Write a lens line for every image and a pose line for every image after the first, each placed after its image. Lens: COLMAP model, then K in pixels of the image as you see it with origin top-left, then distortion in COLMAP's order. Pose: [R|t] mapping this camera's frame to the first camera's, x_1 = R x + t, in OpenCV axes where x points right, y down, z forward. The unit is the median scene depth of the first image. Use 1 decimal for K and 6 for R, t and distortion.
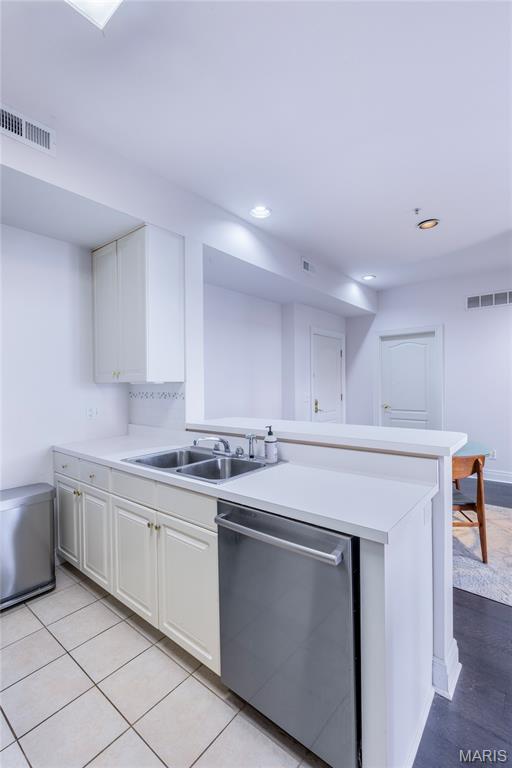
lens RADIAL K [[345.0, 0, 256.0], [0, 345.0, 384.0], [0, 0, 1]] dist [0.001527, -0.000137]
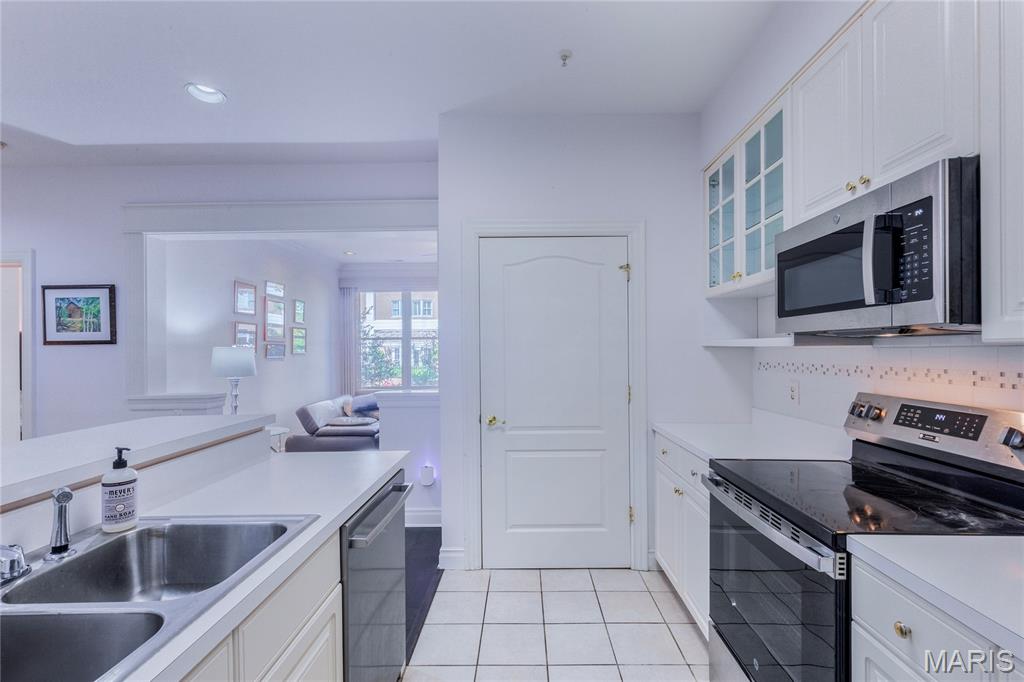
lens RADIAL K [[466.4, 0, 544.8], [0, 466.4, 352.8], [0, 0, 1]] dist [-0.000066, -0.000072]
pose [[-0.639790, 0.010687, 0.768475, -0.709051], [0.023030, 0.999721, 0.005270, 0.006800], [-0.768204, 0.021069, -0.639858, 0.867561]]
